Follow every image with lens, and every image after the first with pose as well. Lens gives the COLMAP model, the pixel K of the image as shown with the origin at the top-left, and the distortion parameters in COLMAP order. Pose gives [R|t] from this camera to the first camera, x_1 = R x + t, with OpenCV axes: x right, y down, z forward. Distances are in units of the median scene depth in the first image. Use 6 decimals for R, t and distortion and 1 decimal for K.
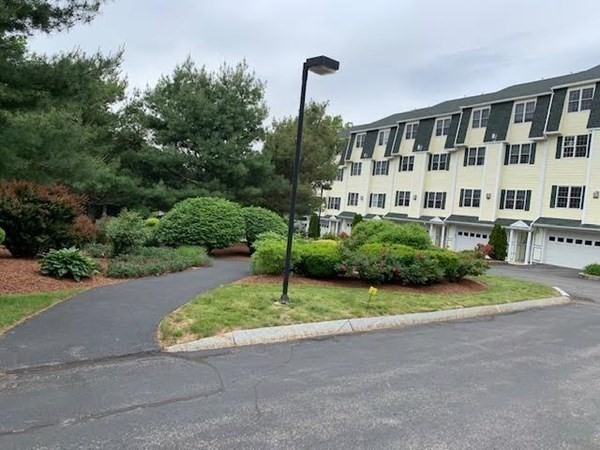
lens RADIAL K [[459.1, 0, 304.7], [0, 459.1, 222.6], [0, 0, 1]] dist [0.046935, -0.068969]
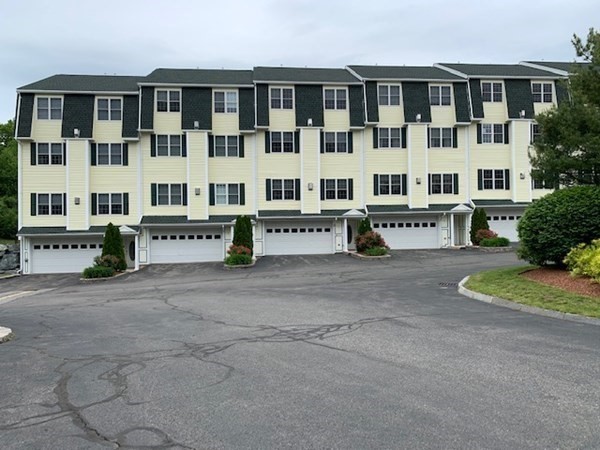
lens RADIAL K [[451.3, 0, 300.4], [0, 451.3, 233.9], [0, 0, 1]] dist [-0.174885, 0.336951]
pose [[0.457382, -0.100246, 0.883602, -0.342225], [0.092152, 0.993619, 0.065027, -0.021728], [-0.884483, 0.051683, 0.463701, 0.544919]]
